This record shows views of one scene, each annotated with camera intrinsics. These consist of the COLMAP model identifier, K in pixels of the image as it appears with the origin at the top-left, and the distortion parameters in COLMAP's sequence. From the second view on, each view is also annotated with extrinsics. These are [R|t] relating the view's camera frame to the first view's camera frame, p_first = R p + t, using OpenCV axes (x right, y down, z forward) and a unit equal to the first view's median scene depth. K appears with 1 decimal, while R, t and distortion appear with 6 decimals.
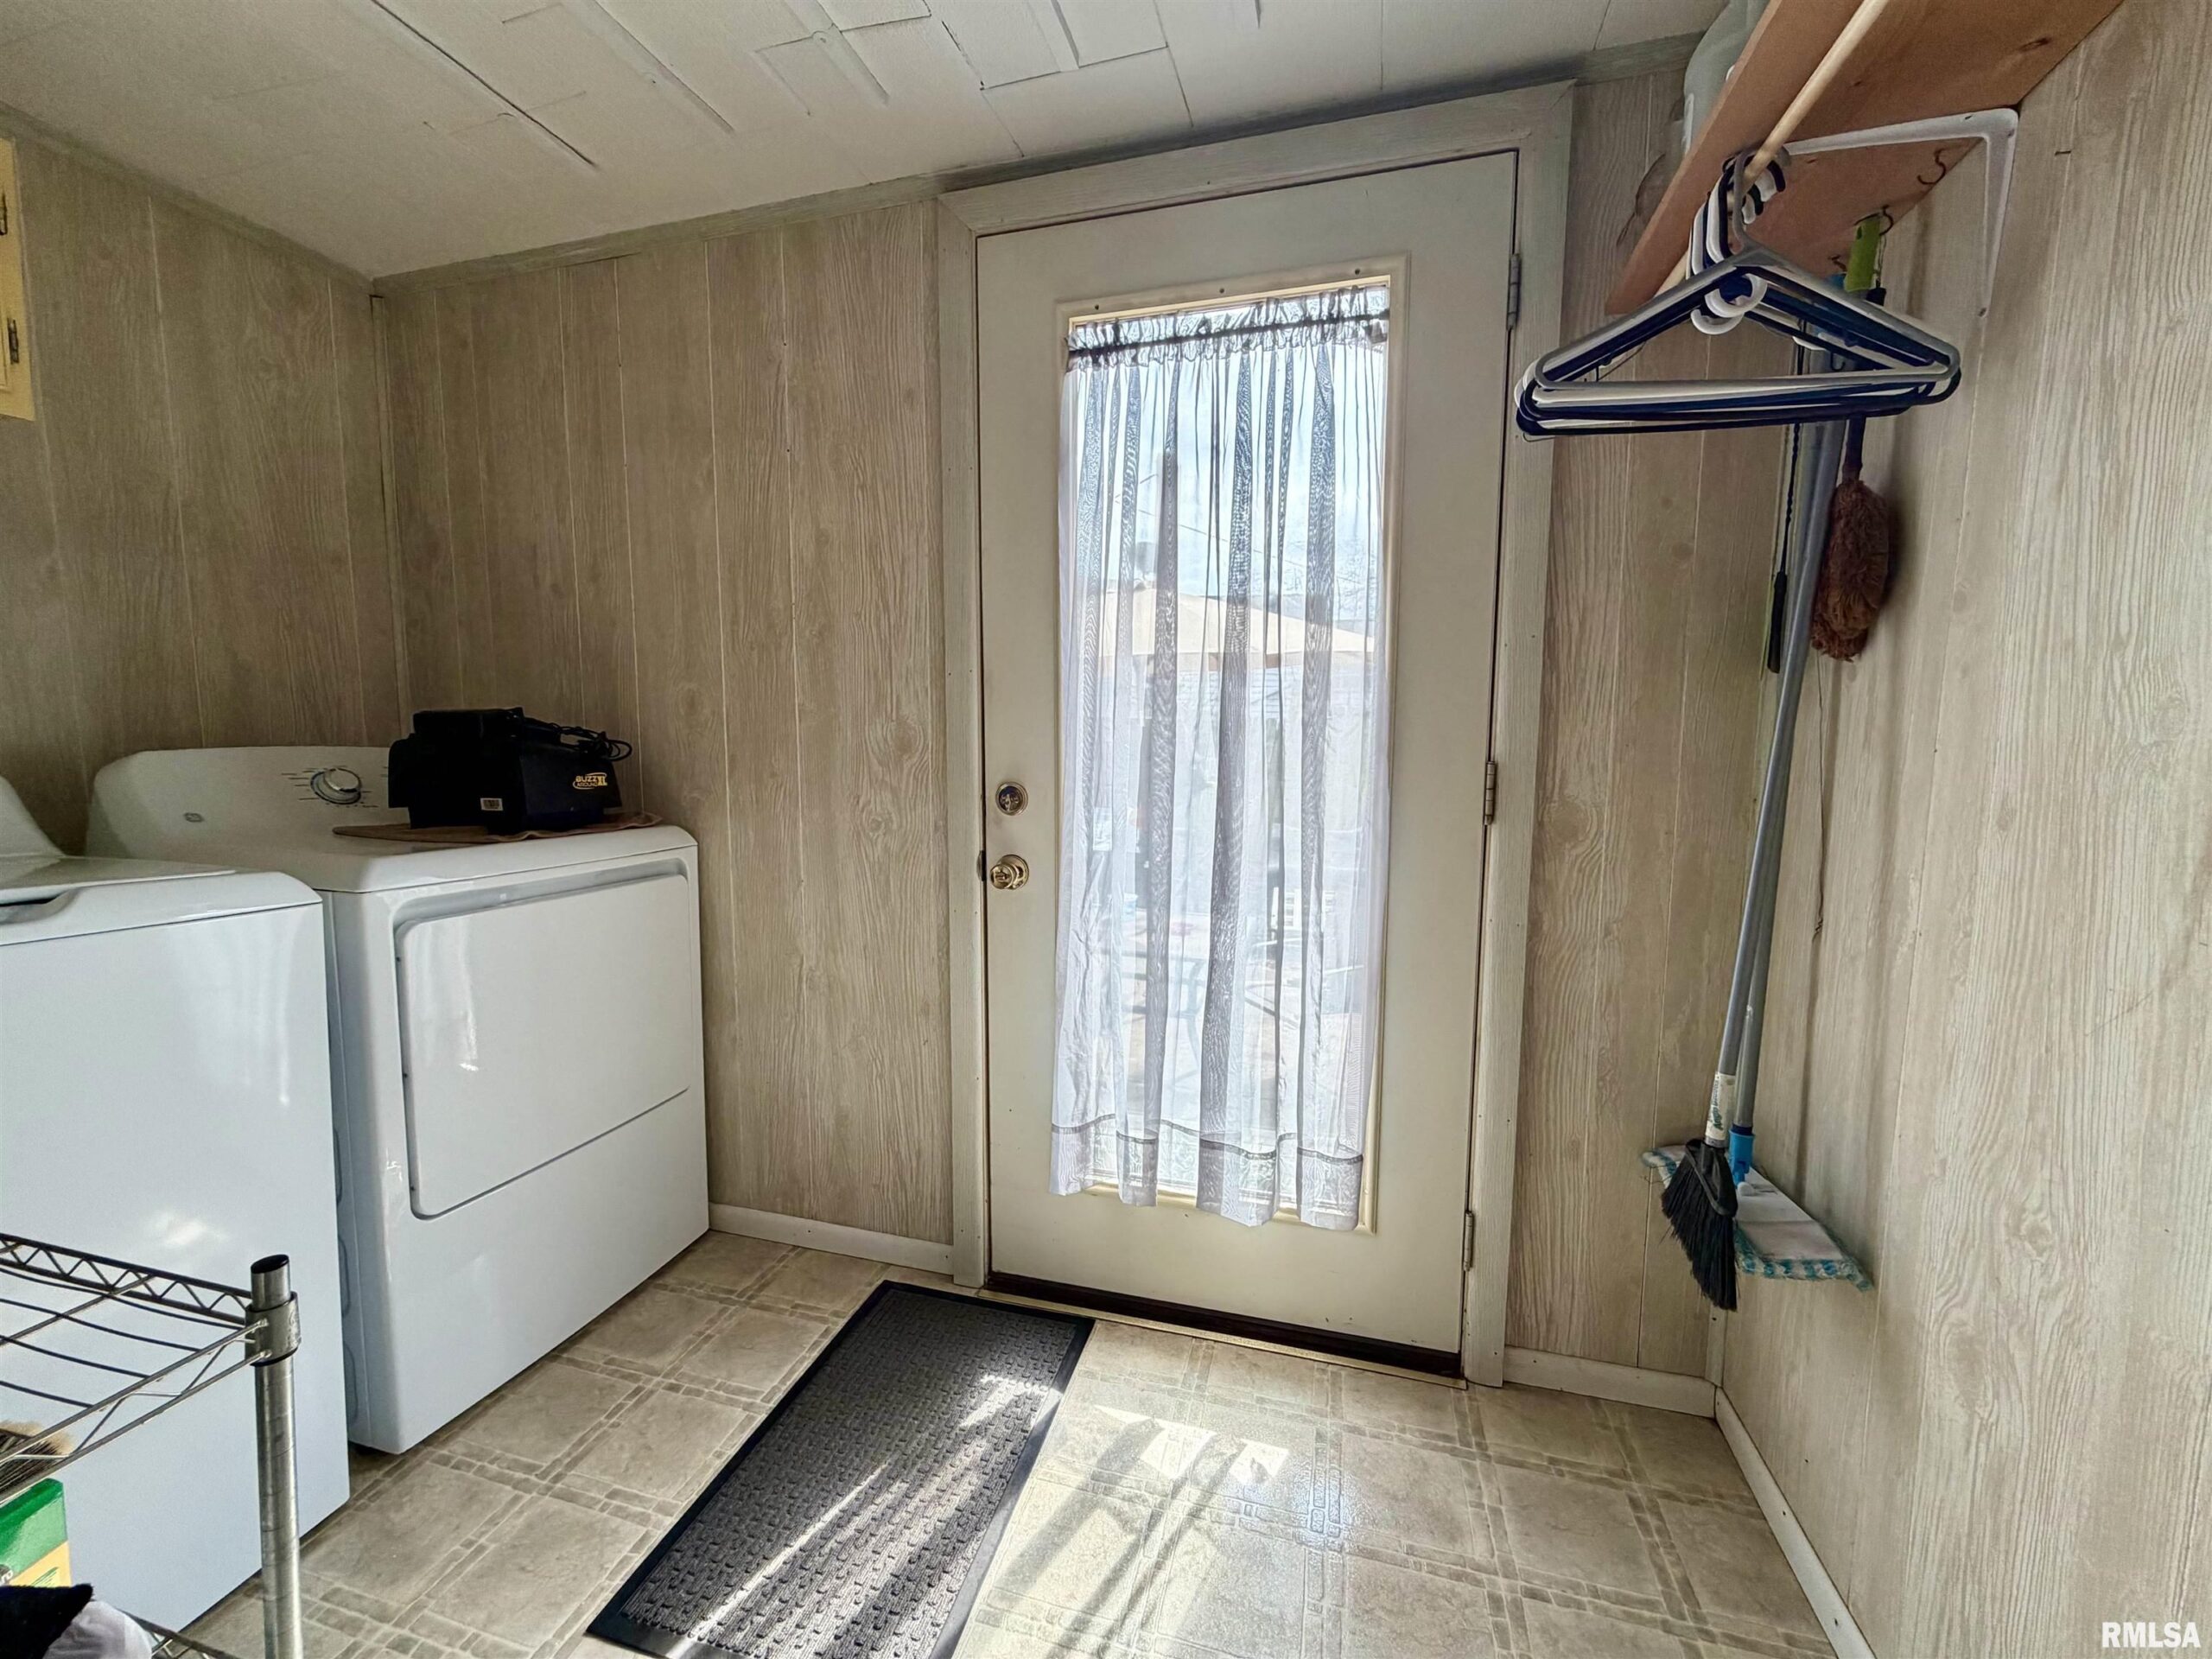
lens RADIAL K [[886.9, 0, 1108.8], [0, 886.9, 819.9], [0, 0, 1]] dist [0.003086, -0.000083]
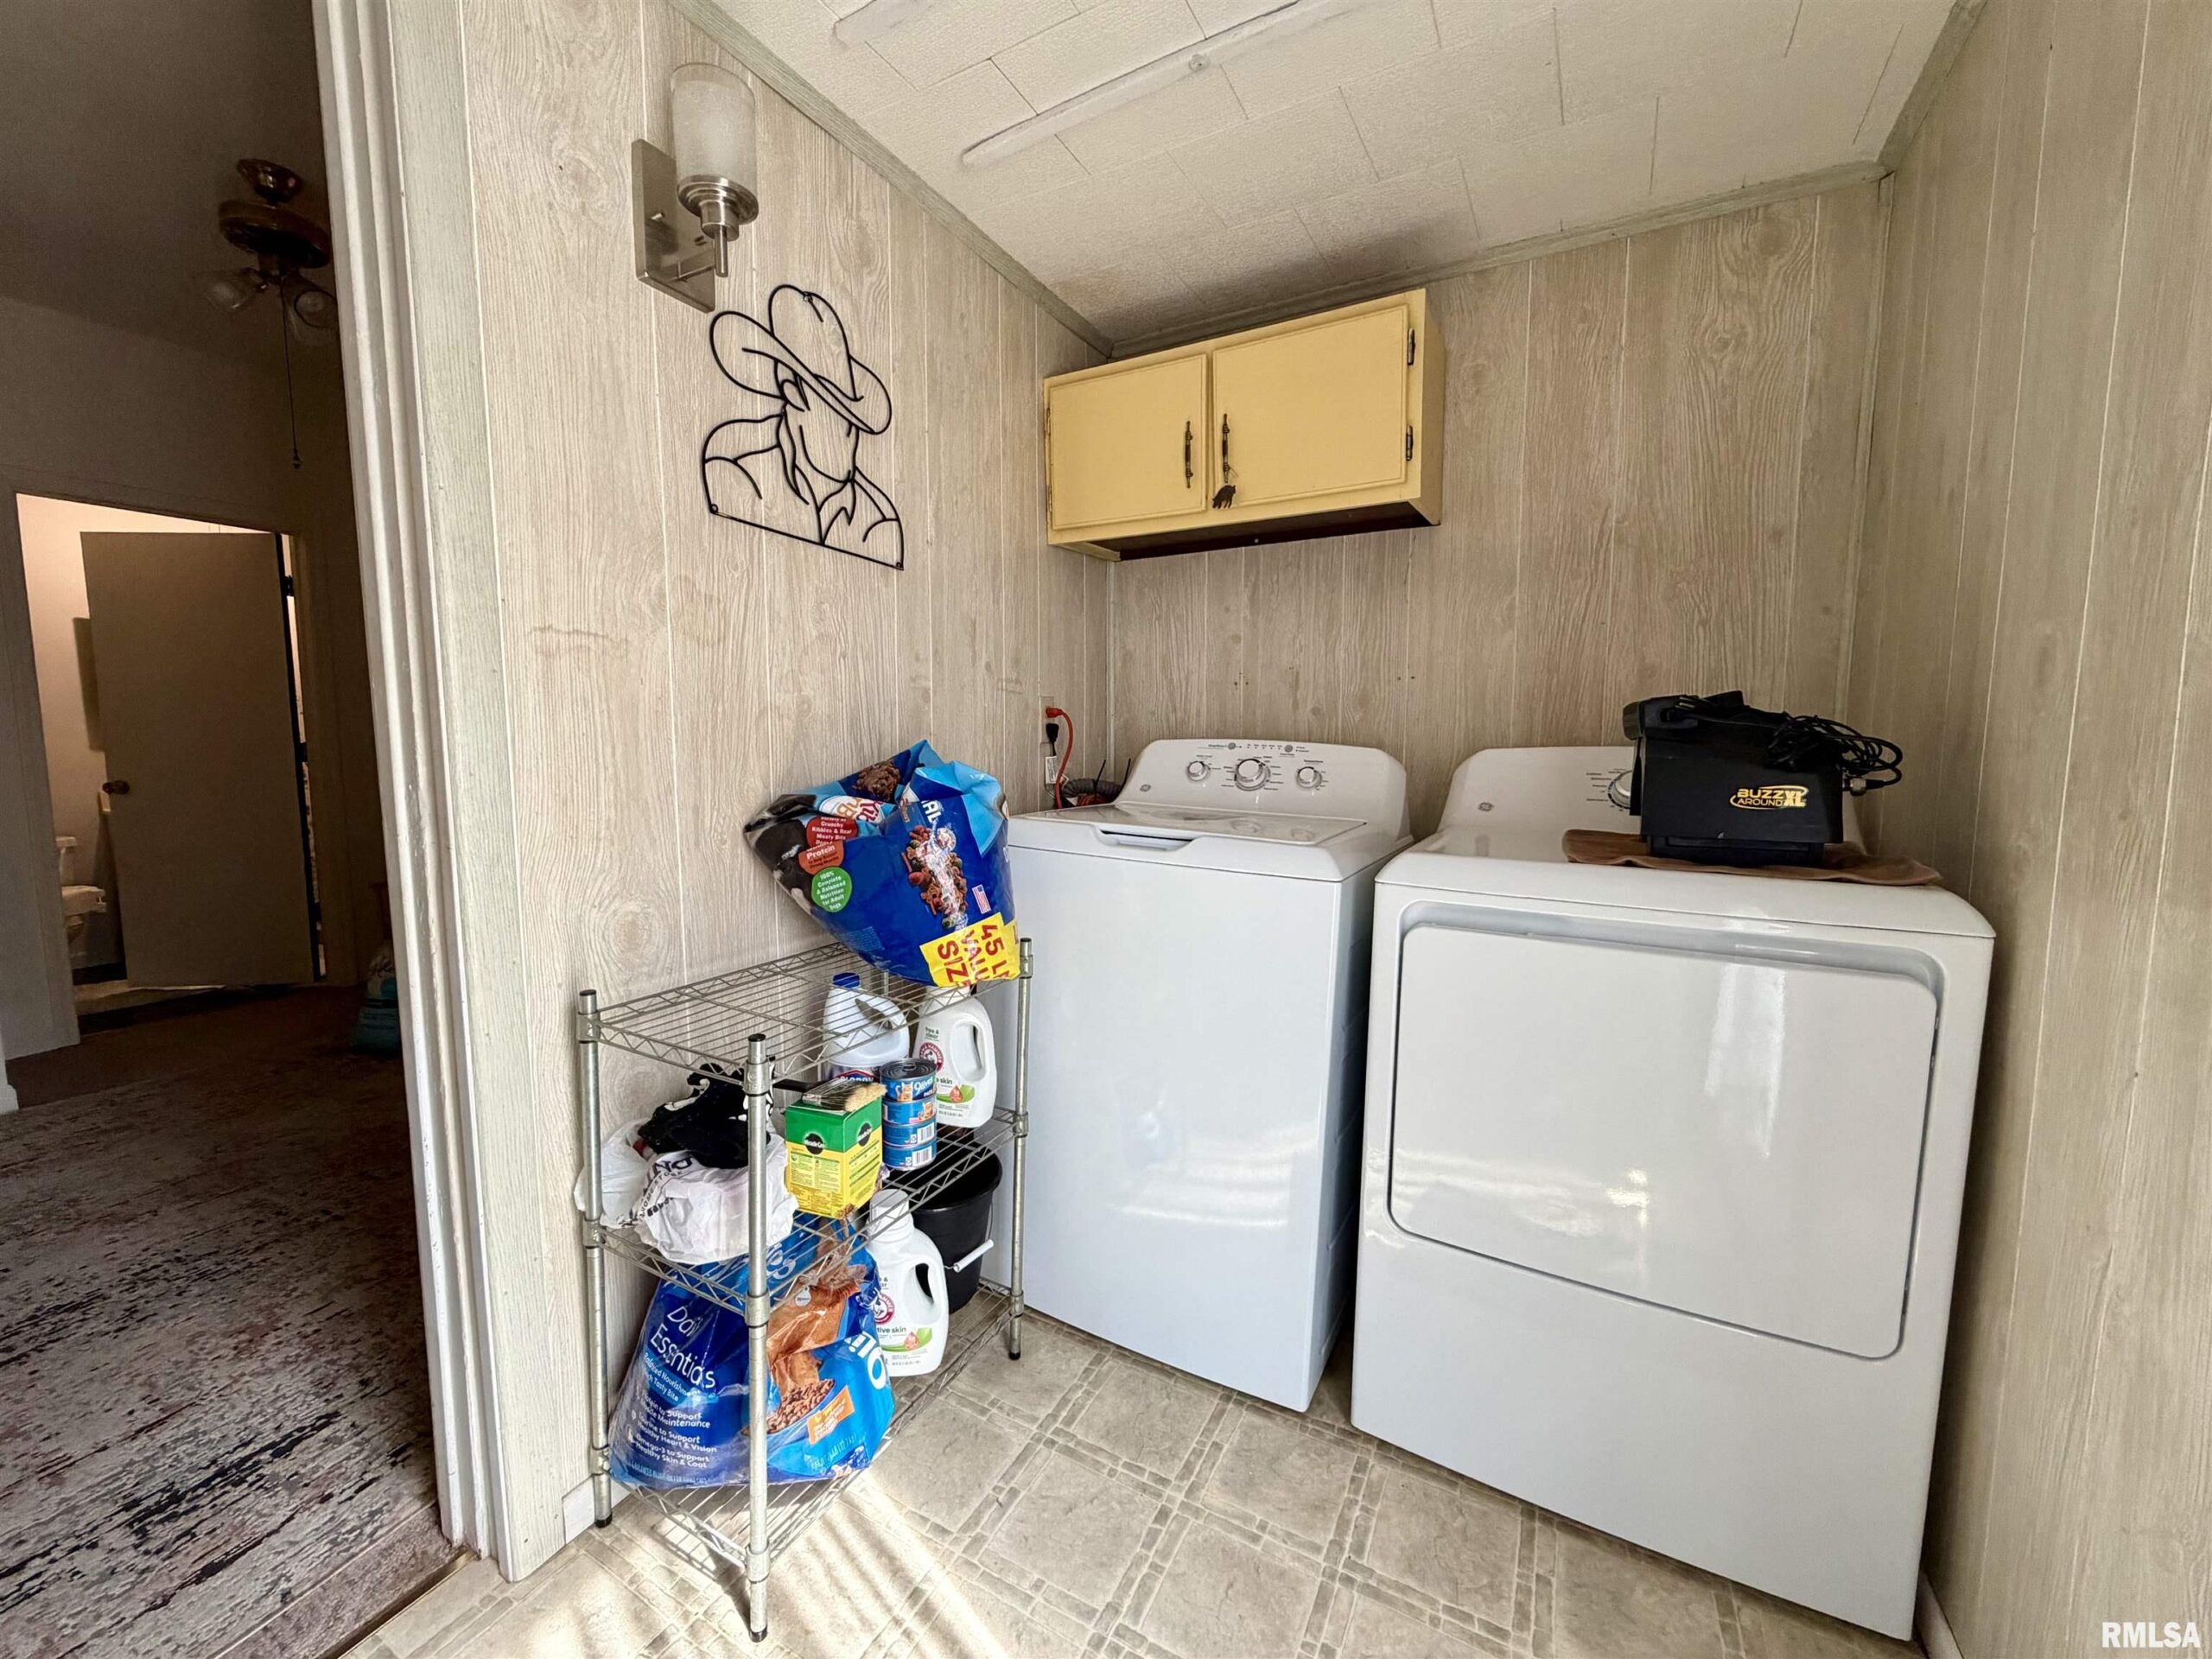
lens RADIAL K [[886.9, 0, 1100.8], [0, 886.9, 827.9], [0, 0, 1]] dist [0.003086, -0.000083]
pose [[-0.230757, 0.083213, -0.969447, 0.170587], [-0.097803, 0.989307, 0.108198, -0.045374], [0.968084, 0.119782, -0.220151, 0.685679]]
